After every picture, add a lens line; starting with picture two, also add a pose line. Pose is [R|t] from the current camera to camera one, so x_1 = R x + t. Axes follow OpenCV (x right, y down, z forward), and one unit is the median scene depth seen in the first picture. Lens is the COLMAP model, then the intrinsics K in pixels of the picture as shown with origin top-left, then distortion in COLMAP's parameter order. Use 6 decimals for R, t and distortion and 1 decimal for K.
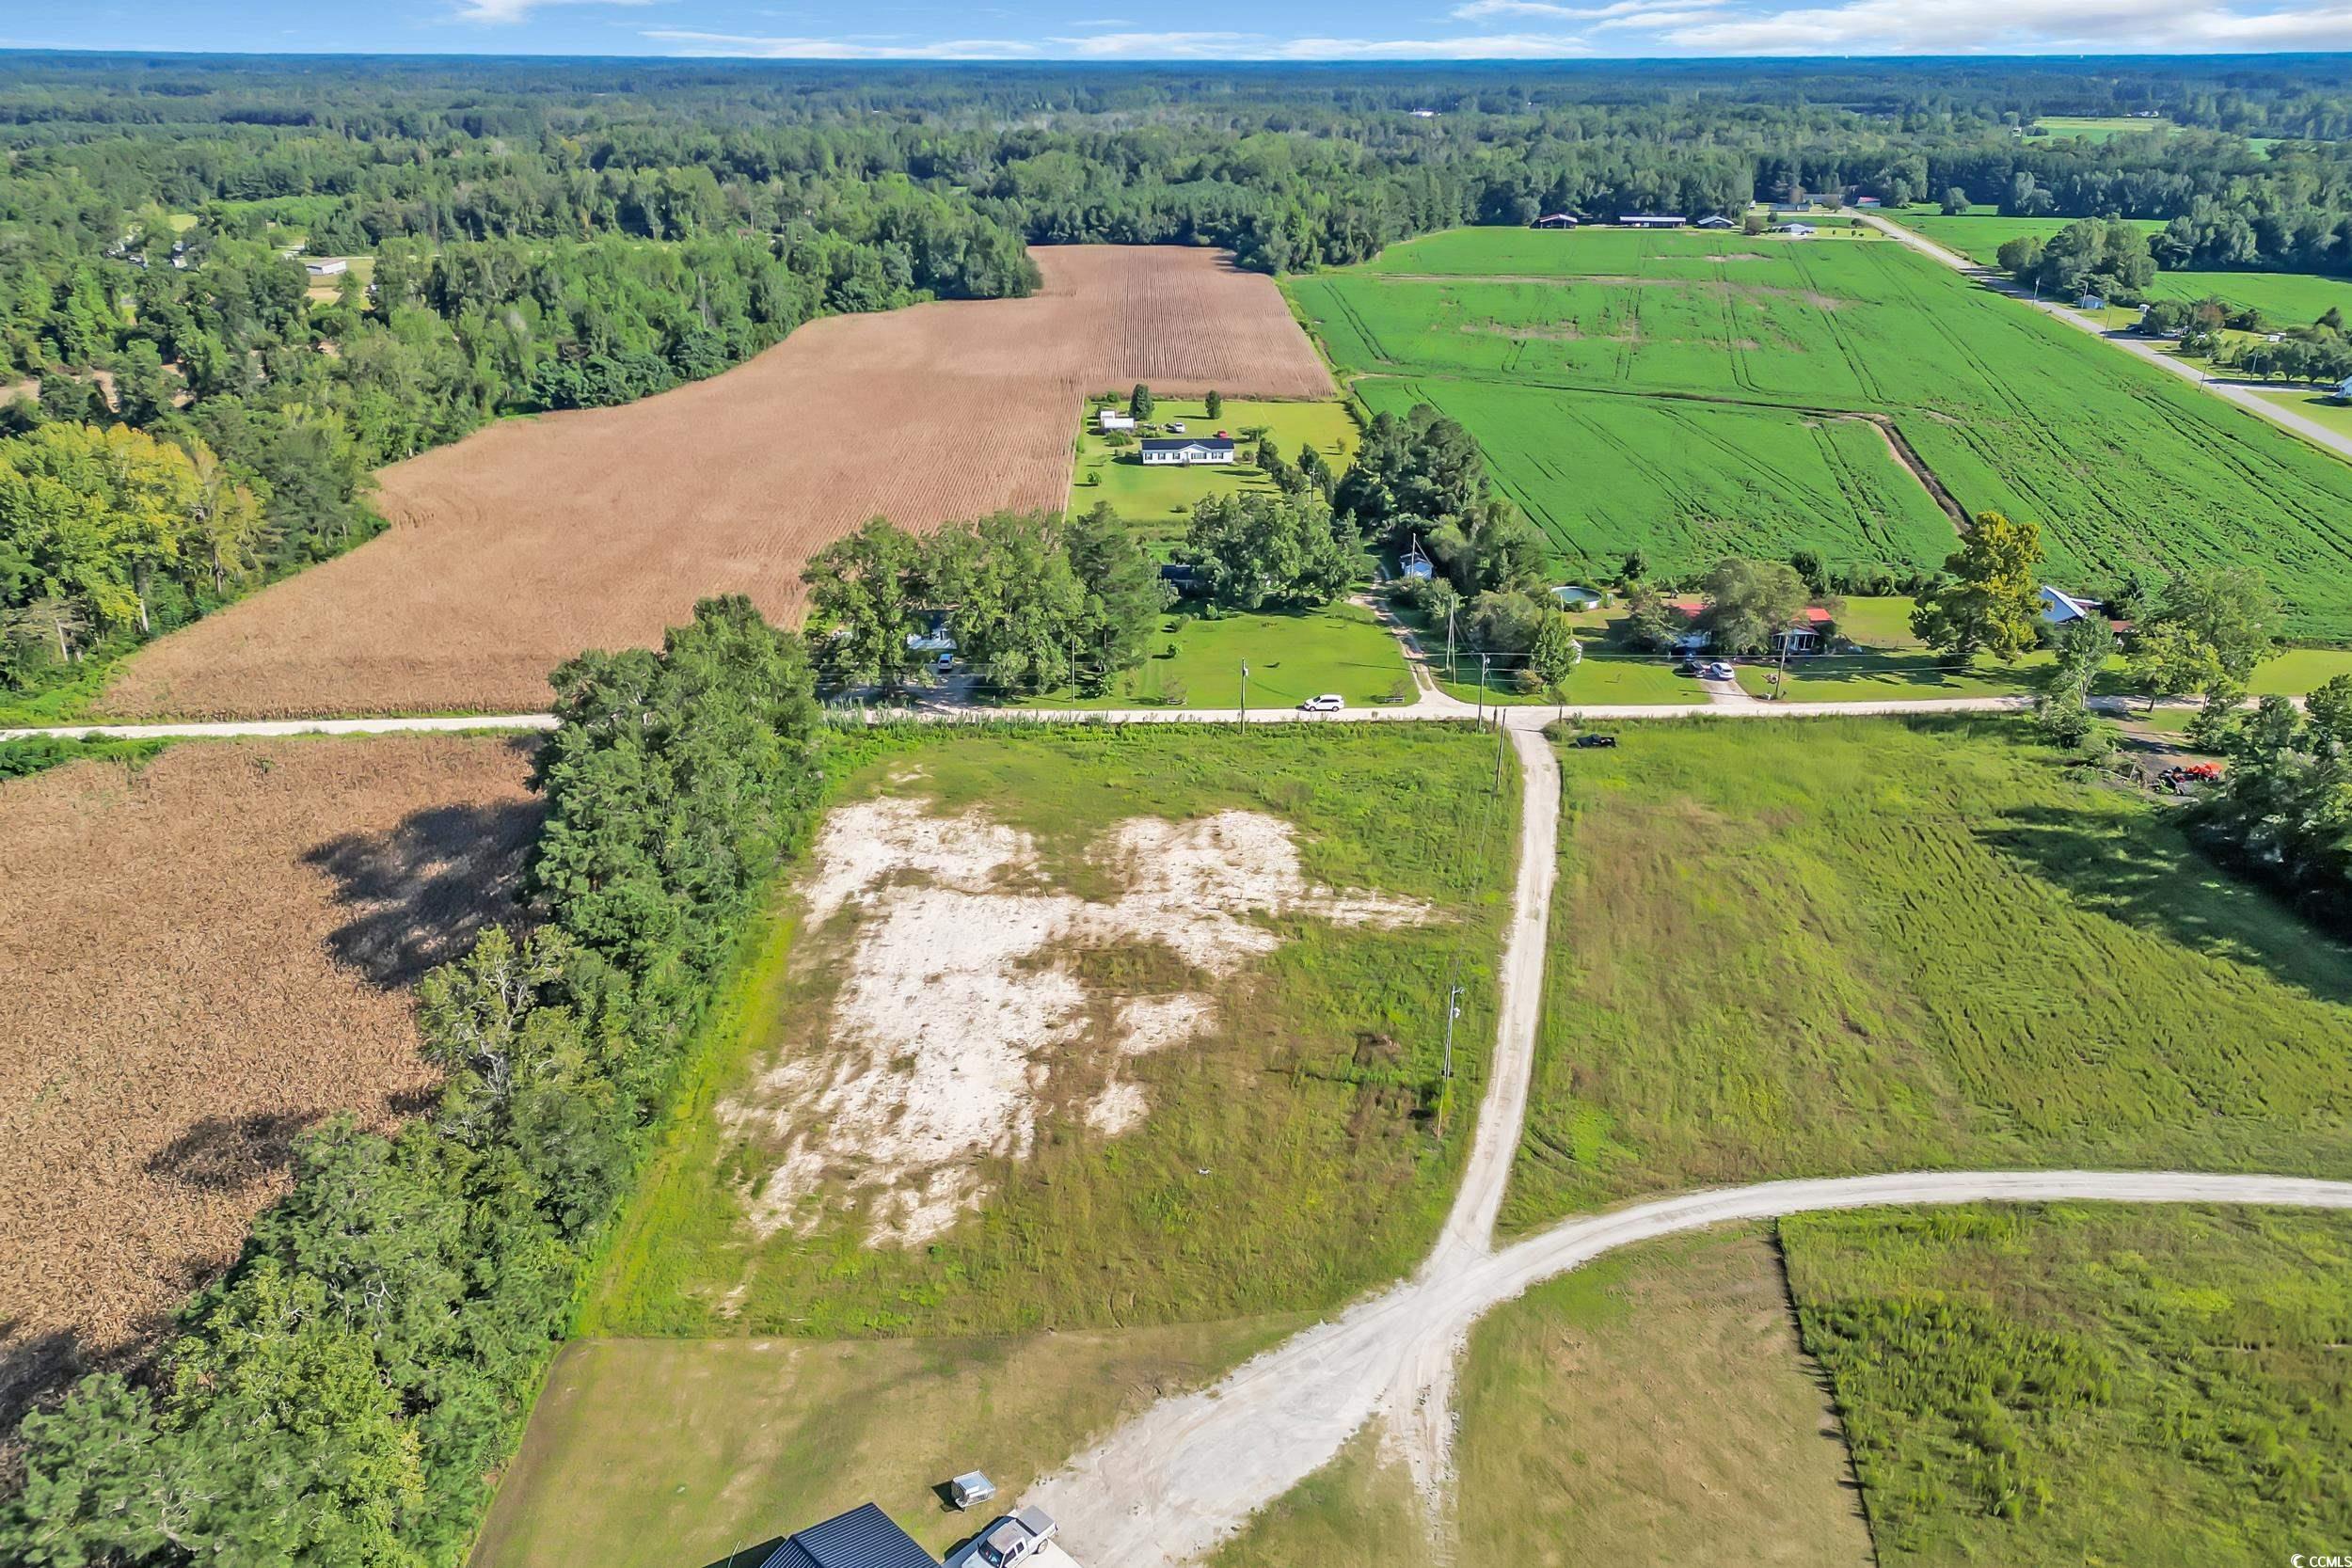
lens RADIAL K [[1621.7, 0, 1189.9], [0, 1621.7, 784.5], [0, 0, 1]] dist [0.078176, -0.069219]
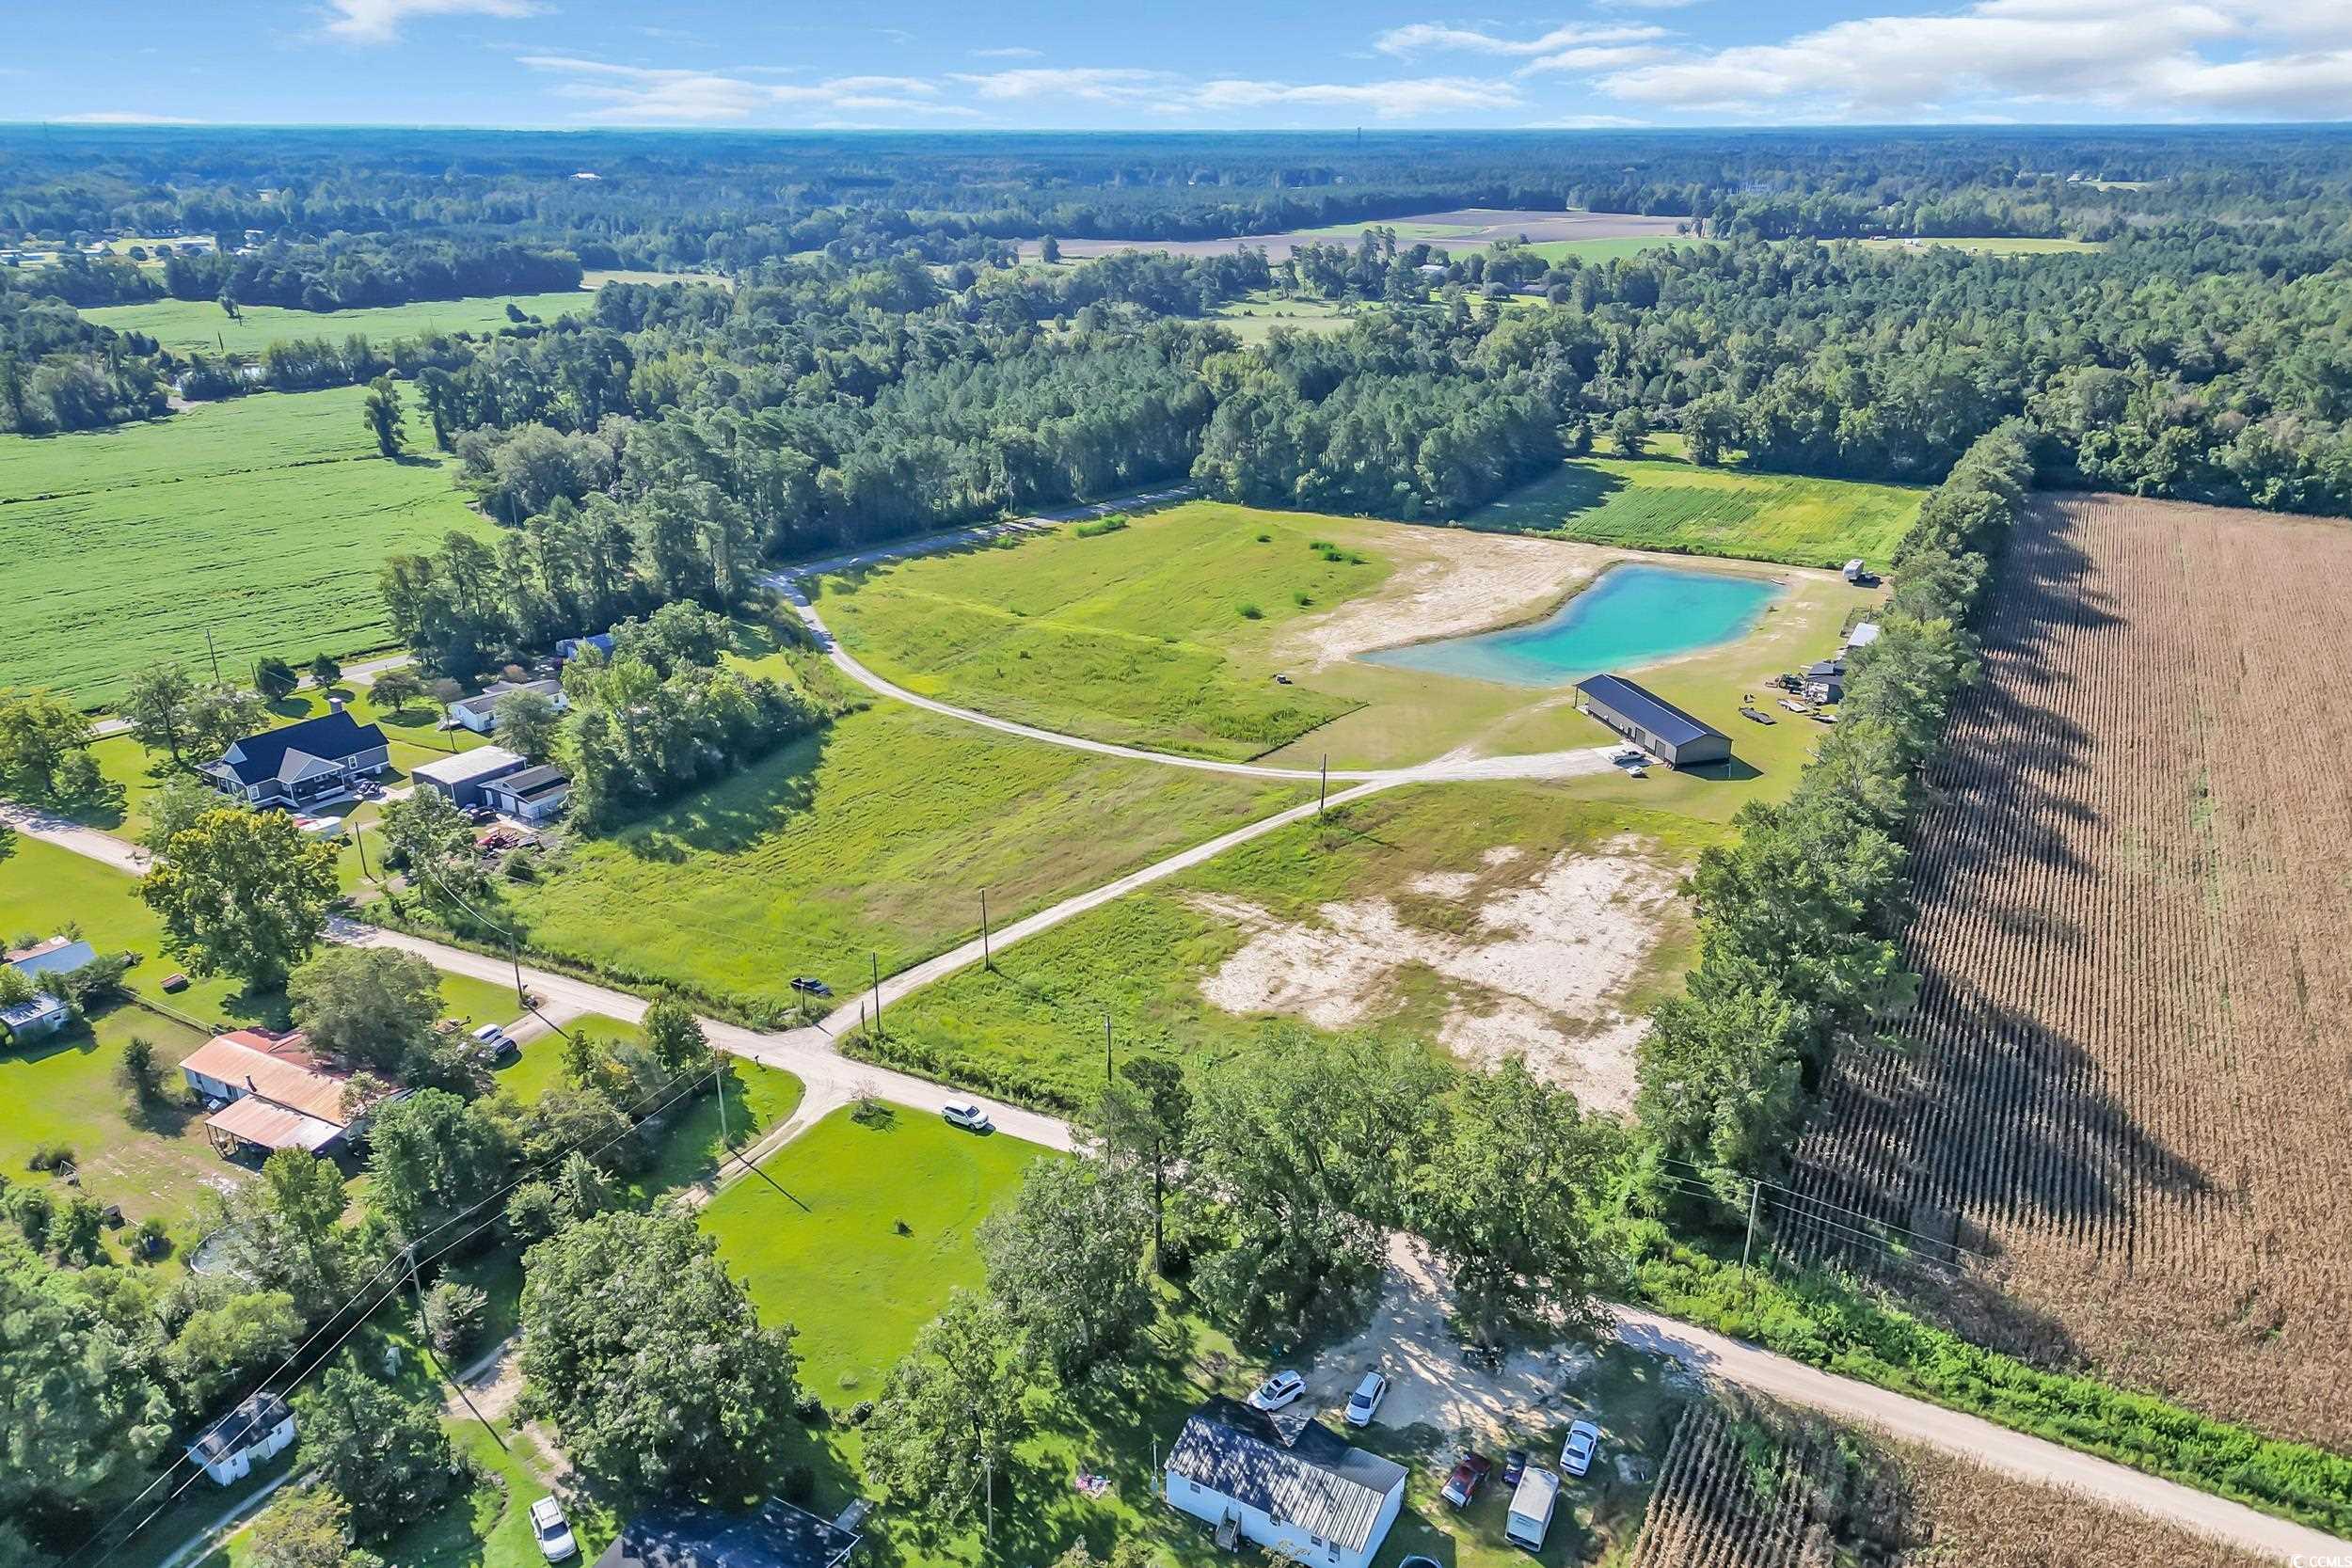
lens RADIAL K [[1621.7, 0, 1171.2], [0, 1621.7, 799.0], [0, 0, 1]] dist [0.078176, -0.069219]
pose [[-0.854985, -0.194523, 0.480793, -0.434305], [0.211933, 0.715048, 0.666176, -0.822778], [-0.473377, 0.671466, -0.570129, 1.628983]]
